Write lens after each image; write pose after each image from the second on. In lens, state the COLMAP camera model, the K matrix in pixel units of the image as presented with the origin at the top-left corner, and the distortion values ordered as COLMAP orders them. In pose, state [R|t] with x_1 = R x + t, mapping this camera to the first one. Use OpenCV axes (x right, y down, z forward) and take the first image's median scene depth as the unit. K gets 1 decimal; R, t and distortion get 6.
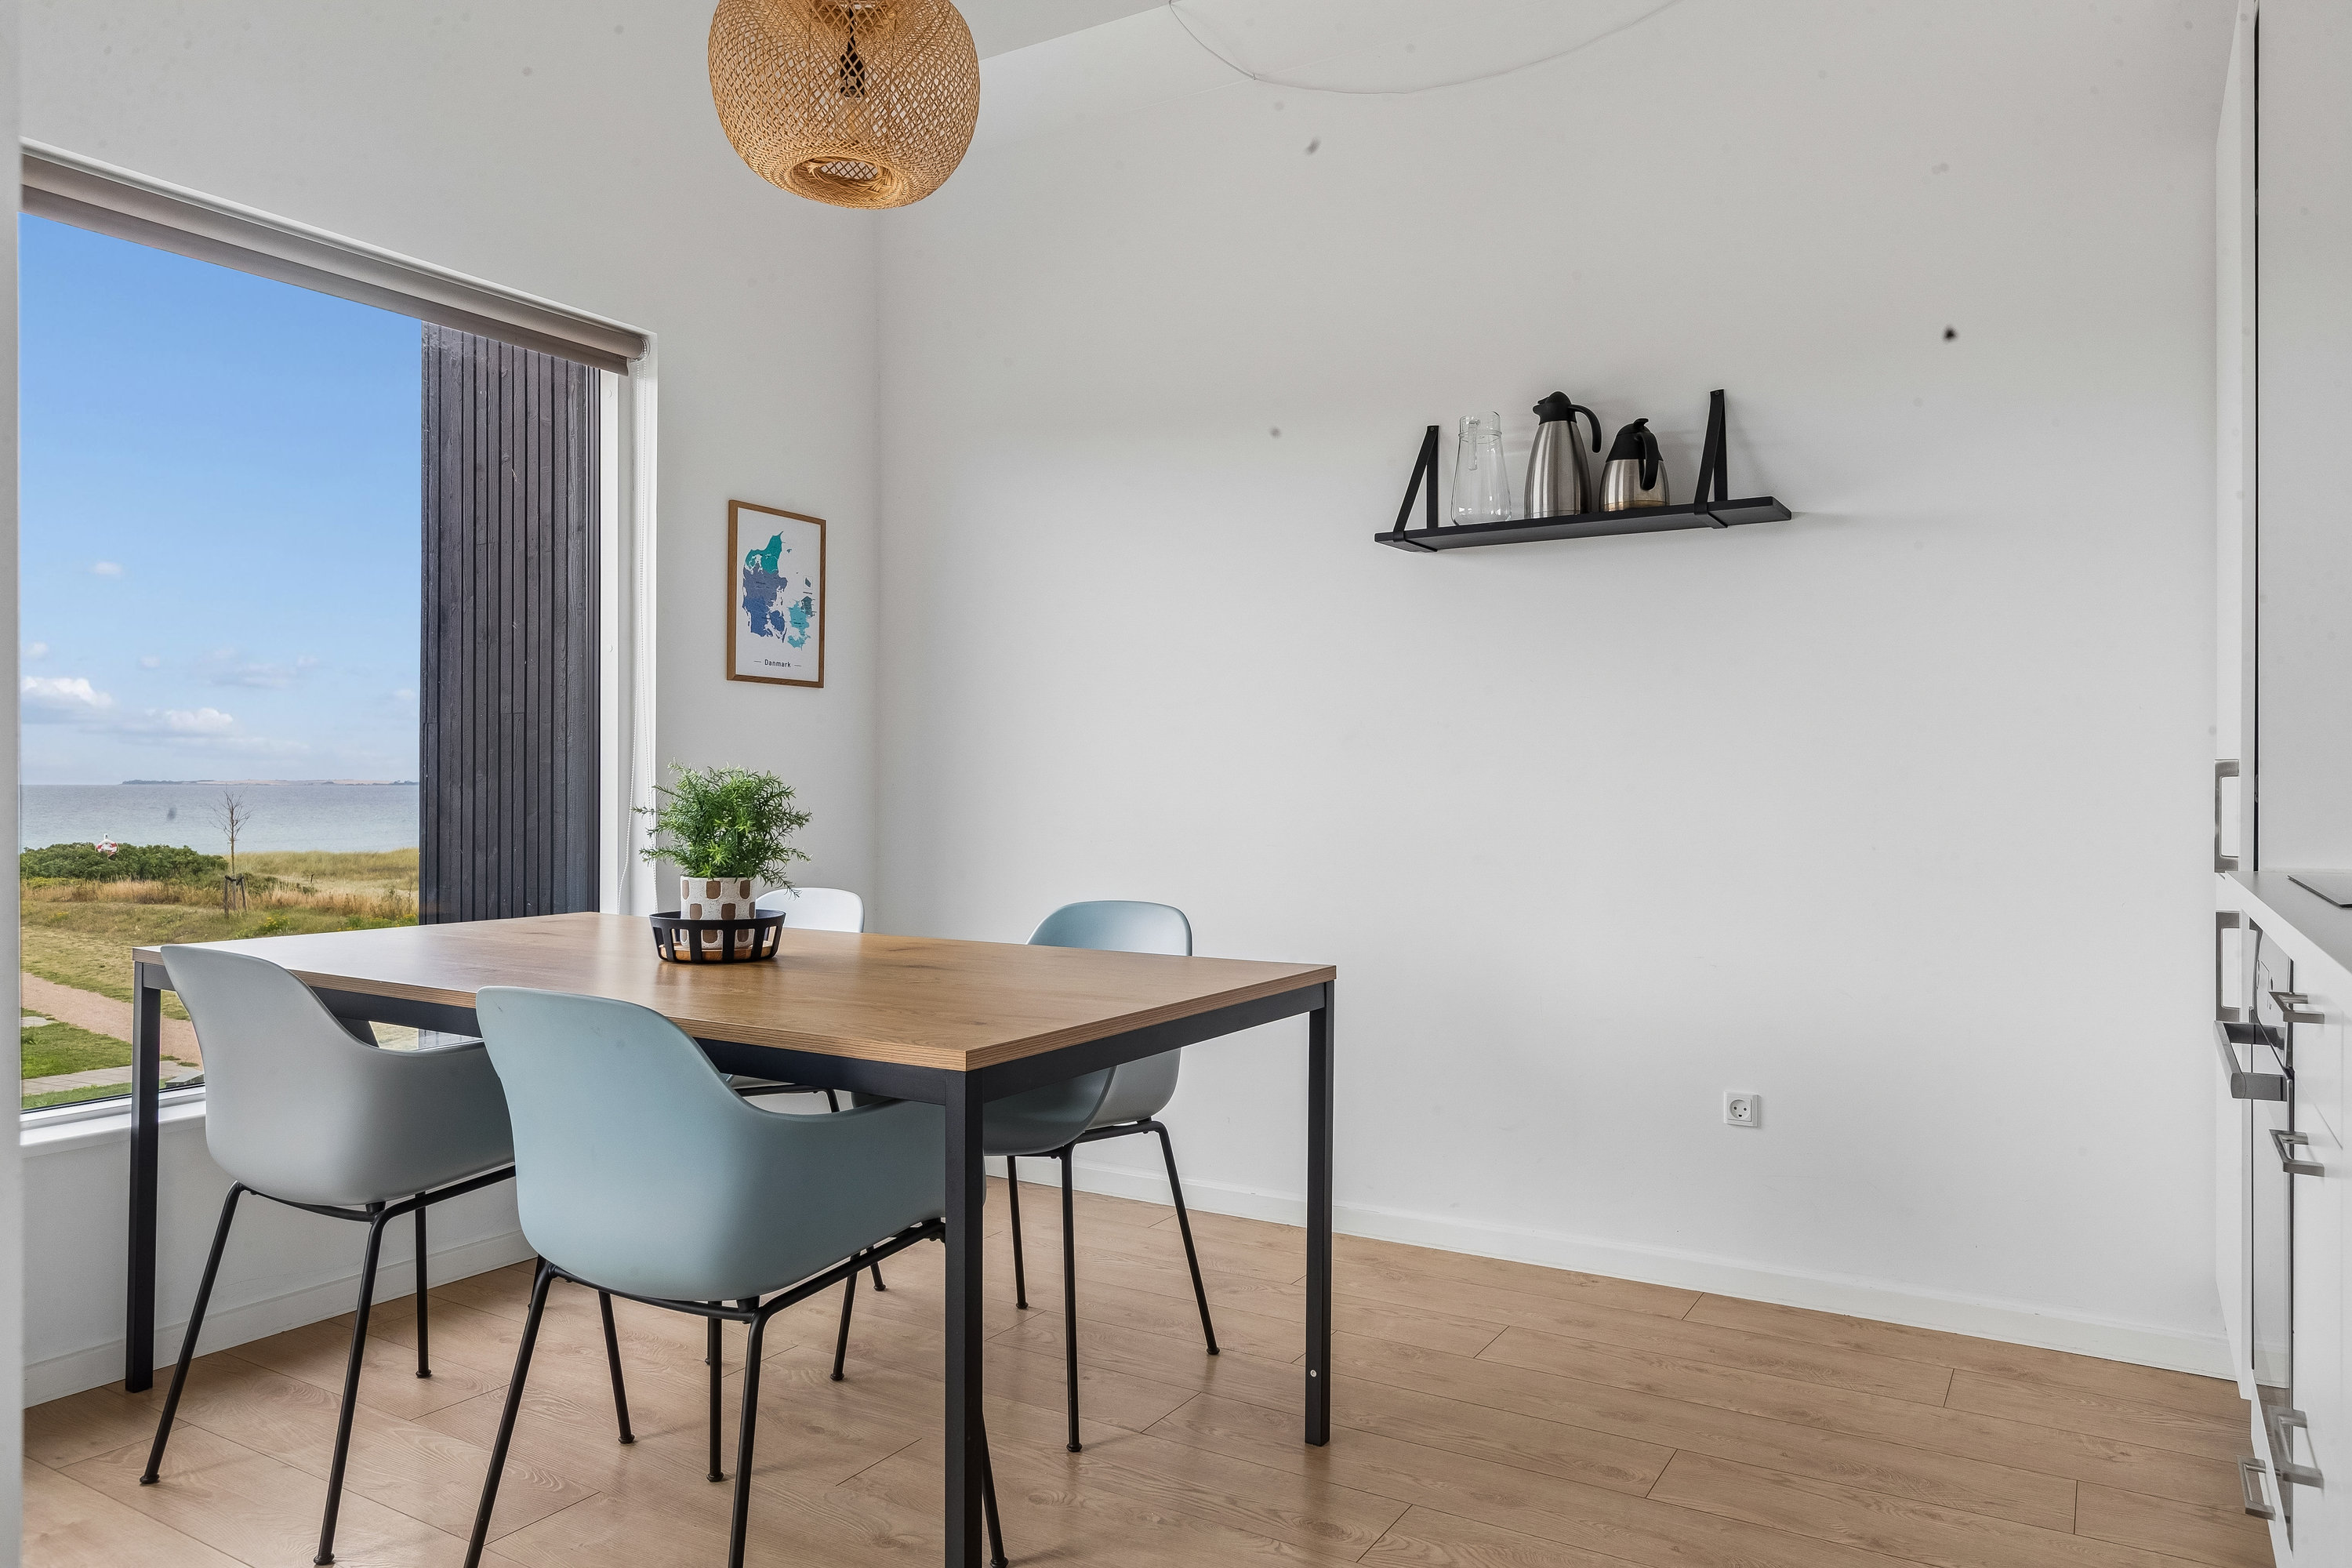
lens RADIAL K [[1542.2, 0, 1174.0], [0, 1542.2, 786.1], [0, 0, 1]] dist [0.009863, 0.001501]
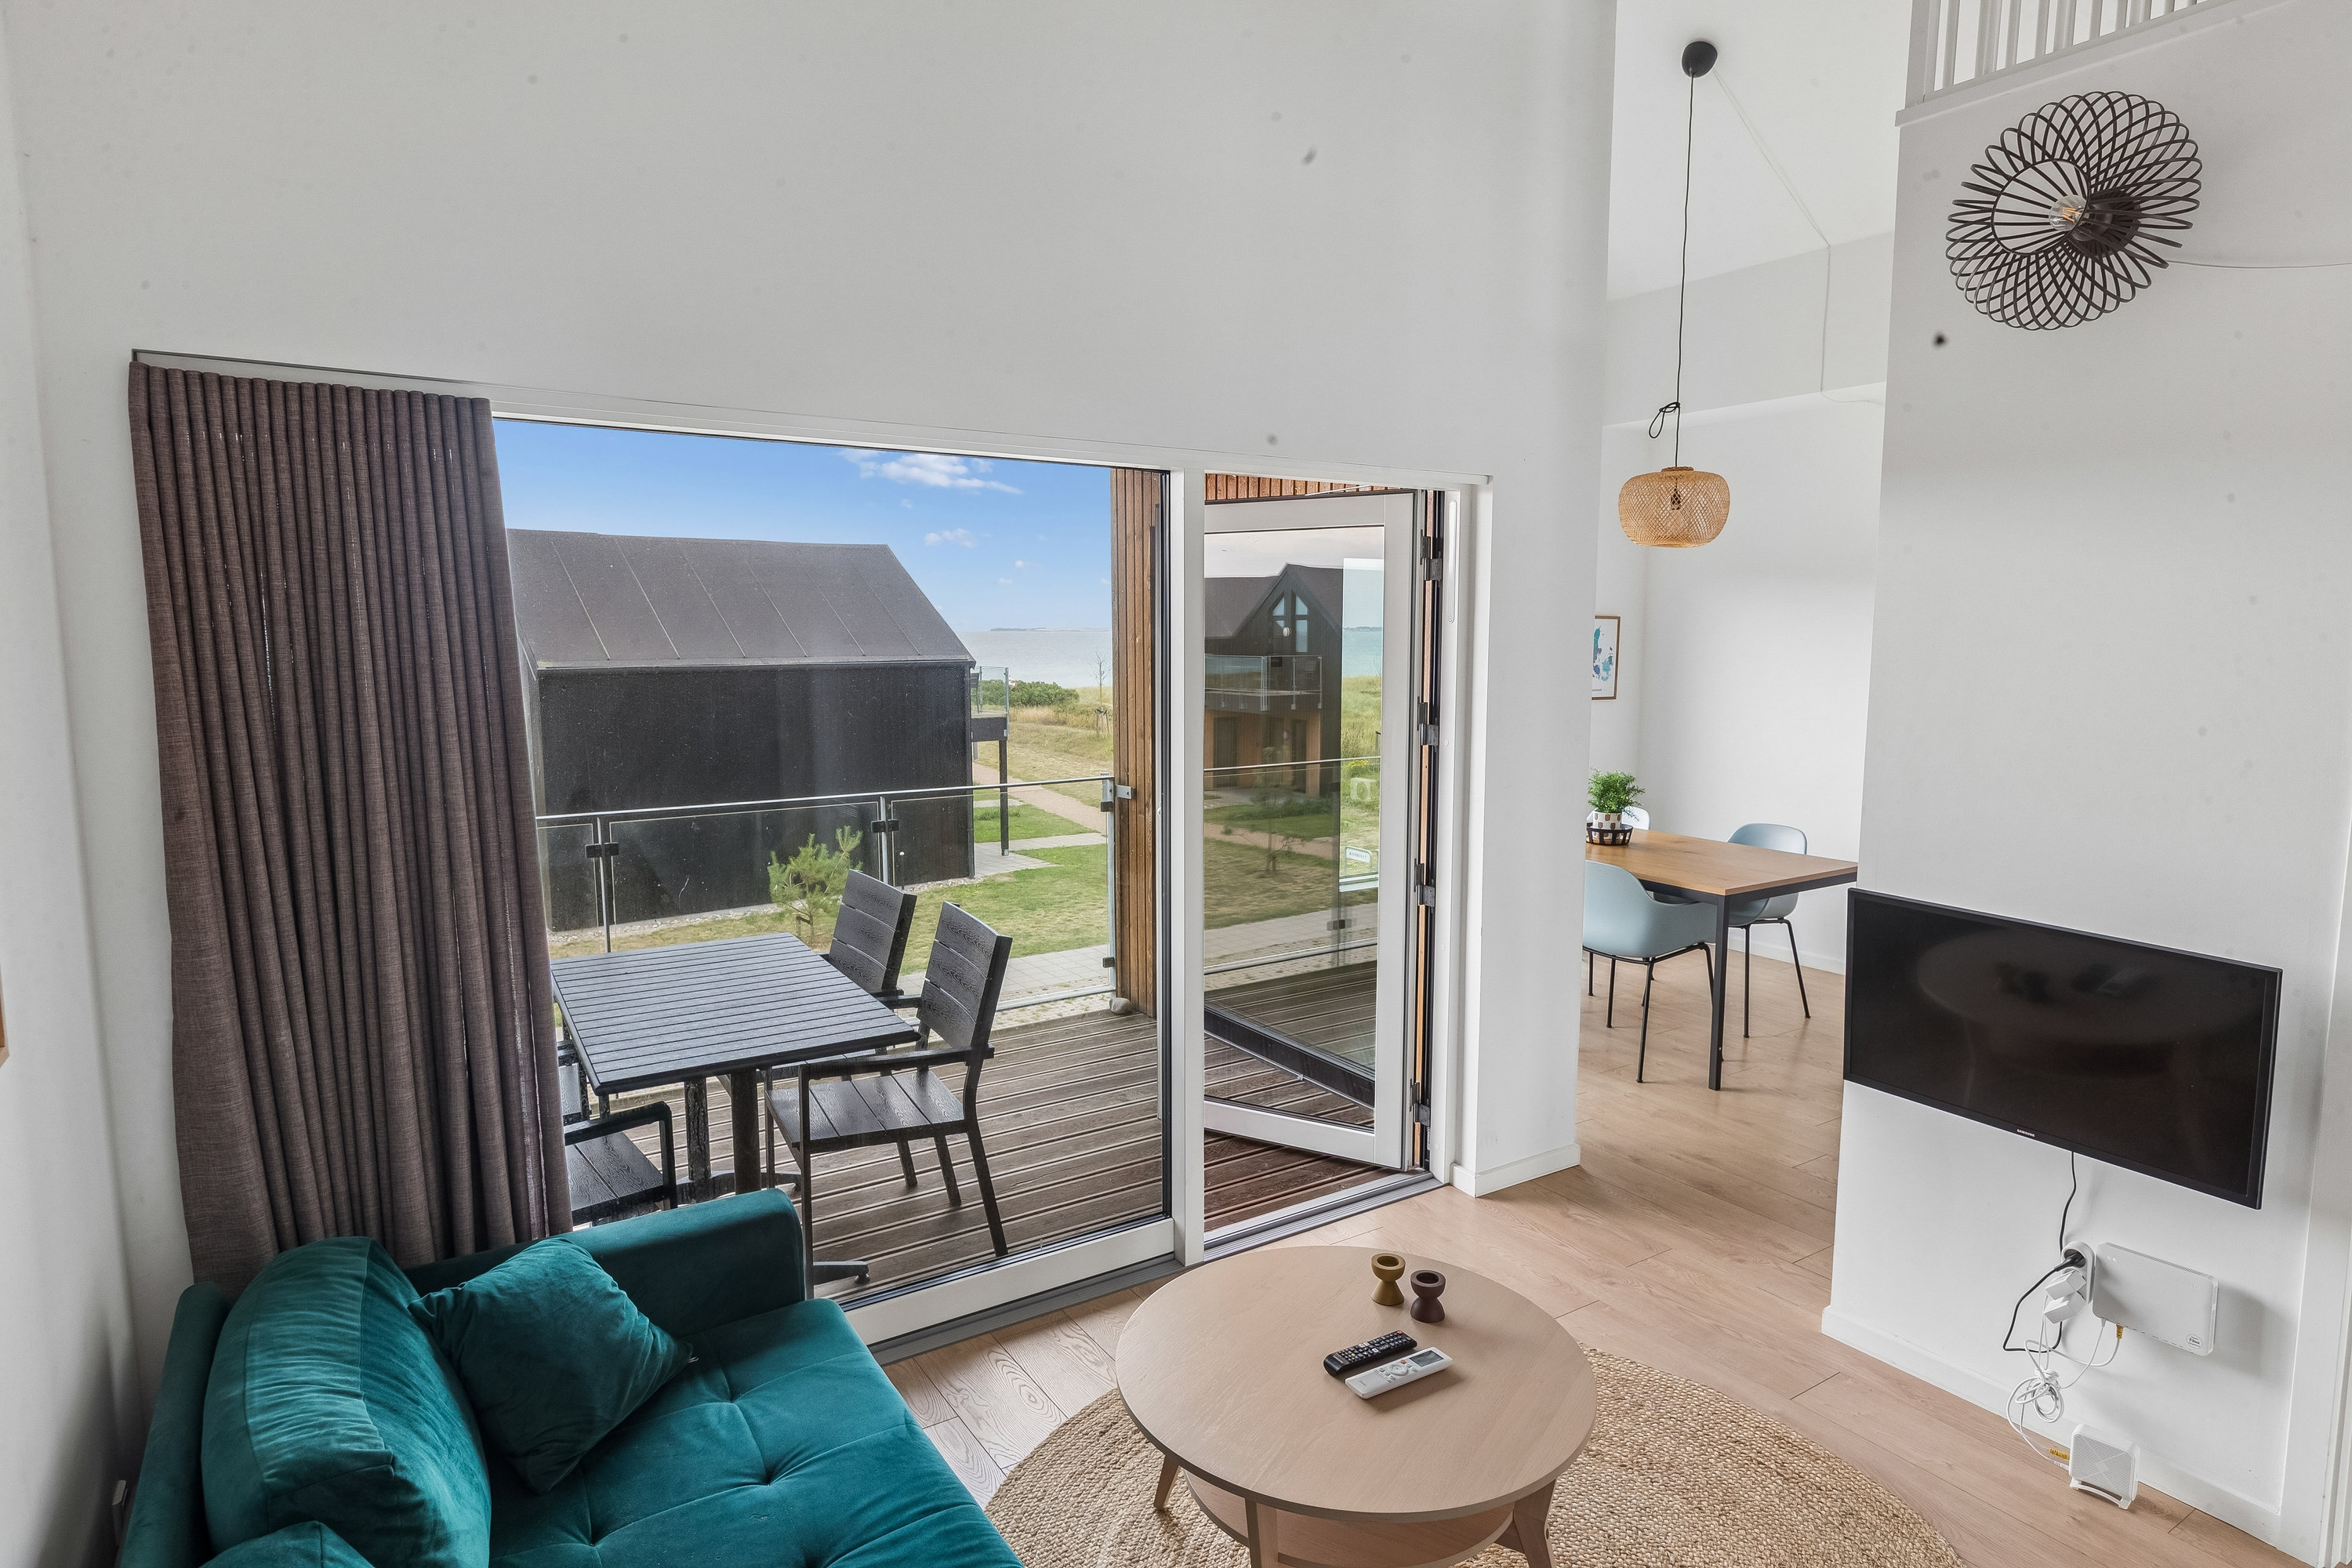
lens RADIAL K [[1286.4, 0, 1182.3], [0, 1286.4, 778.8], [0, 0, 1]] dist [-0.003406, 0.000314]
pose [[0.899144, 0.048329, -0.434976, 0.002998], [0.000856, 0.993688, 0.112175, -0.238527], [0.437652, -0.101234, 0.893427, -1.240511]]
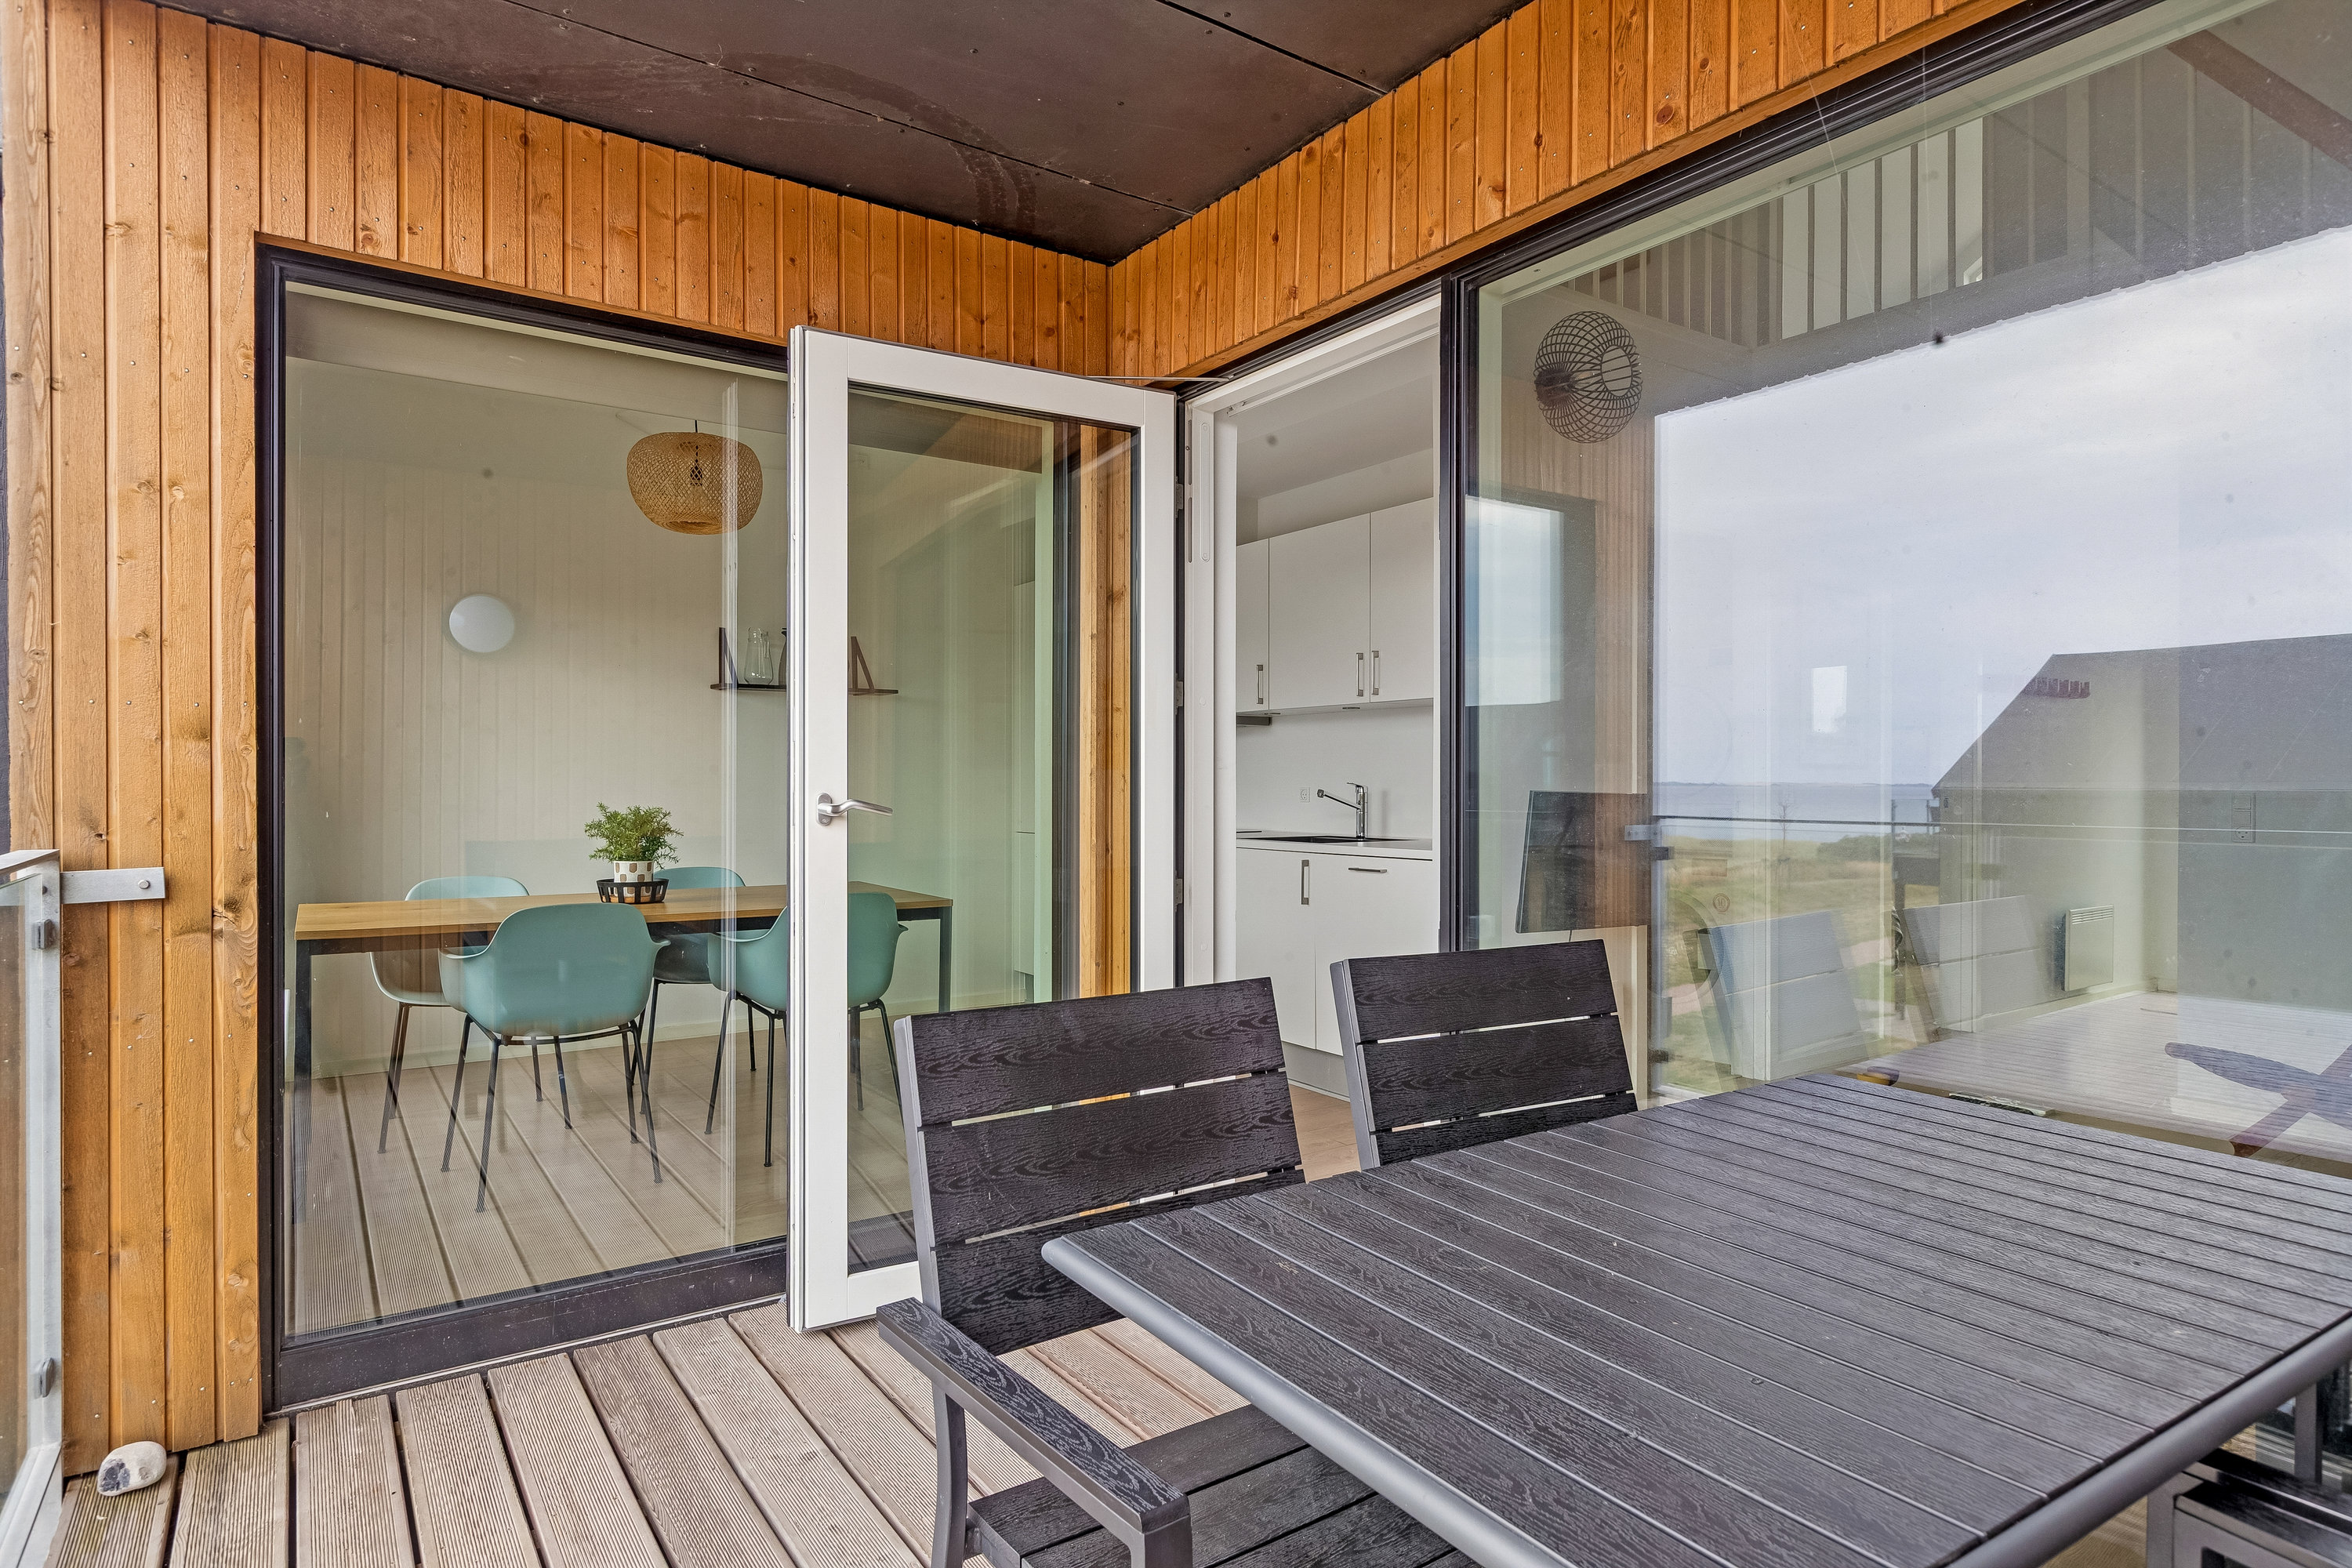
lens RADIAL K [[1286.4, 0, 1171.6], [0, 1286.4, 787.3], [0, 0, 1]] dist [-0.003406, 0.000314]
pose [[0.406797, -0.002475, 0.913515, -1.481000], [-0.000923, 0.999995, 0.003120, -0.041577], [-0.913518, -0.002112, 0.406792, -0.313968]]
